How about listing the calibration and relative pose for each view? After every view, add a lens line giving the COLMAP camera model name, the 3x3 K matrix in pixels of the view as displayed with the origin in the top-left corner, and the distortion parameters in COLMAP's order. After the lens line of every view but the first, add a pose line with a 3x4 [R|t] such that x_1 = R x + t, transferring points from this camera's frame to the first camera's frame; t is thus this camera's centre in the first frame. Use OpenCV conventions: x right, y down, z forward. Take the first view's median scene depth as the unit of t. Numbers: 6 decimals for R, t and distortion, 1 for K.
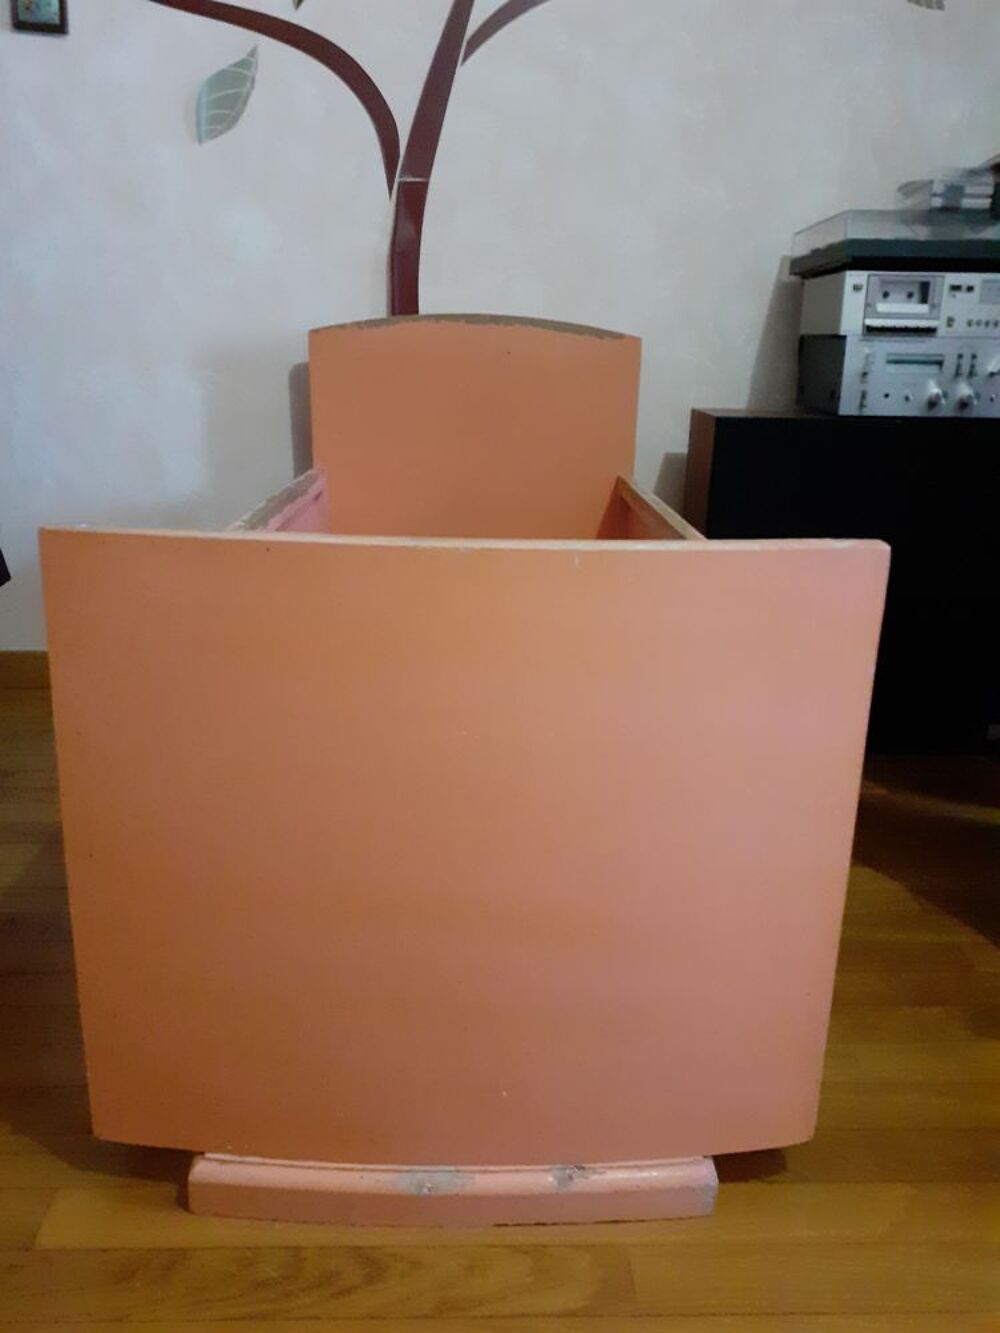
lens RADIAL K [[1048.5, 0, 499.6], [0, 1048.5, 647.2], [0, 0, 1]] dist [-0.005882, -0.001765]
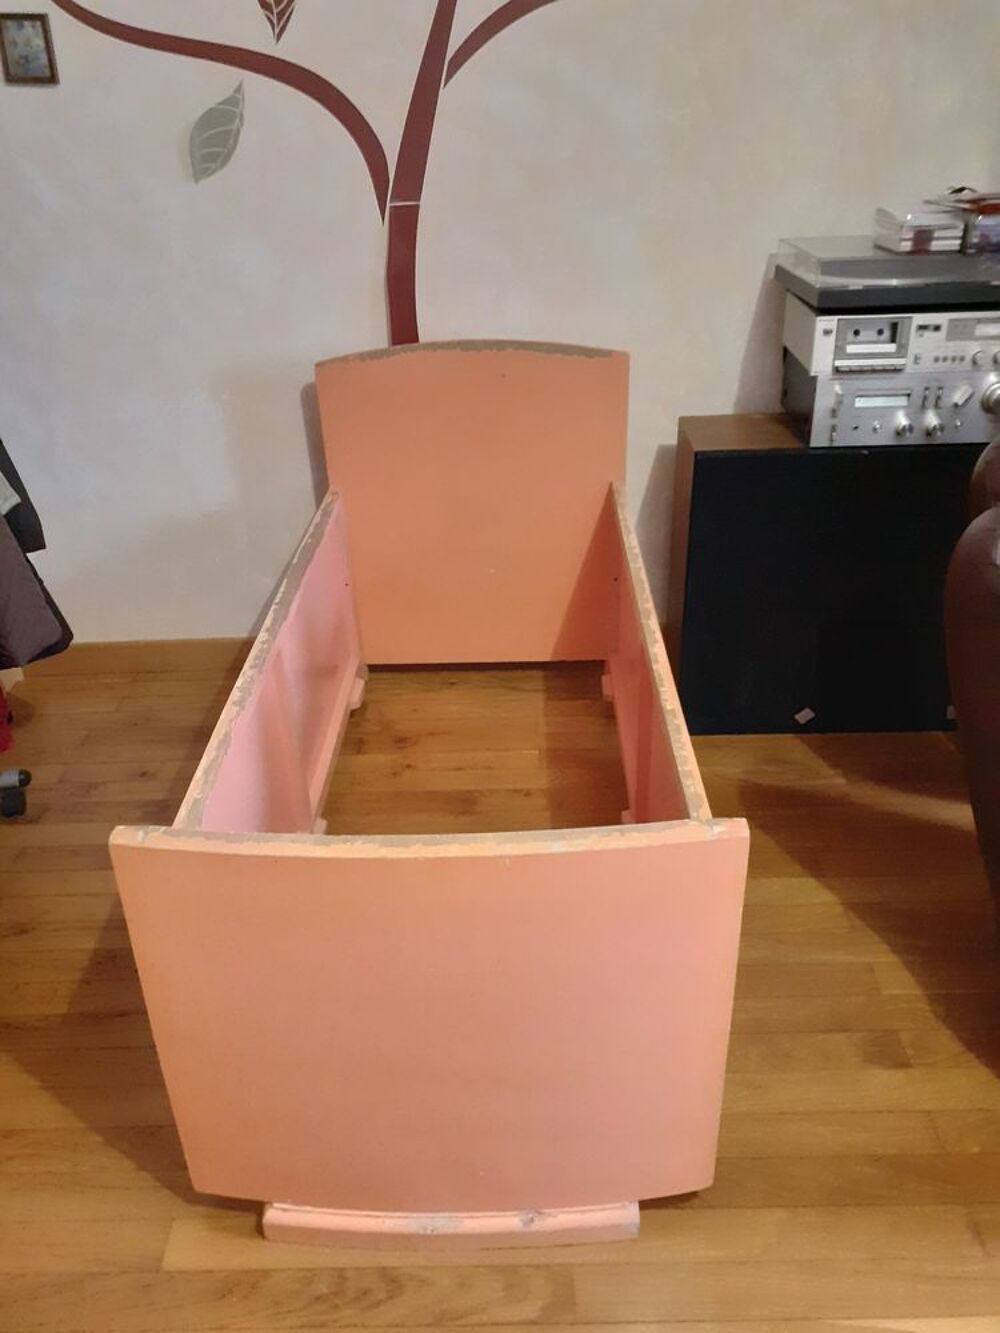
lens RADIAL K [[1048.5, 0, 499.6], [0, 1048.5, 647.2], [0, 0, 1]] dist [-0.005882, -0.001765]
pose [[0.998165, -0.030260, -0.052443, 0.058502], [0.040411, 0.977951, 0.204887, -0.257463], [0.045087, -0.206630, 0.977380, -0.102018]]
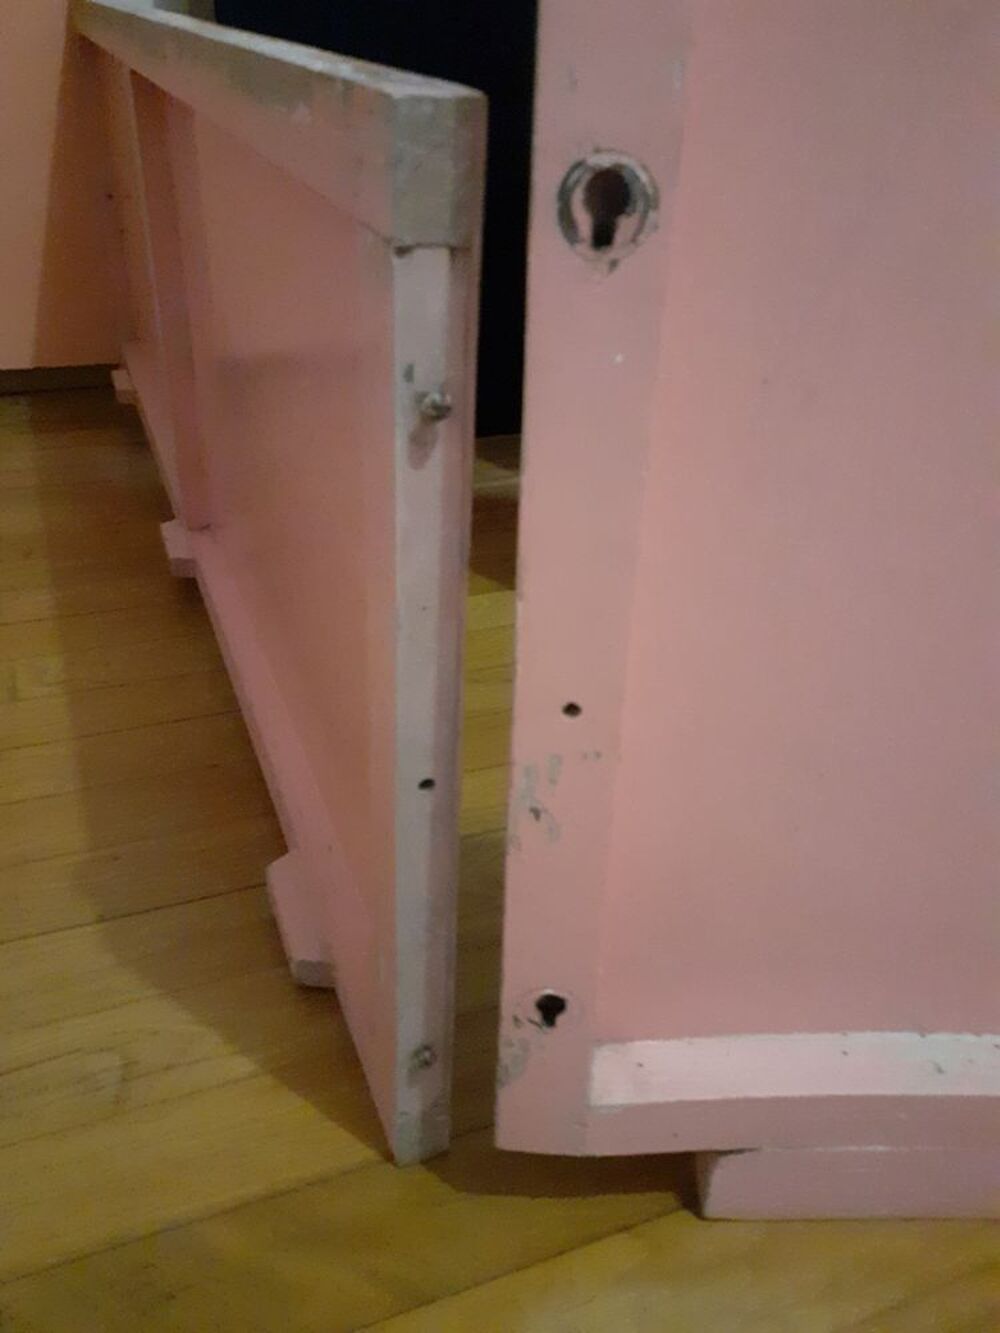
lens RADIAL K [[1045.7, 0, 498.5], [0, 1045.7, 629.7], [0, 0, 1]] dist [0.040419, -0.002385]
pose [[0.945183, -0.151497, 0.289271, 0.129483], [0.081944, 0.967561, 0.238980, 0.067510], [-0.316092, -0.202176, 0.926936, 0.343532]]
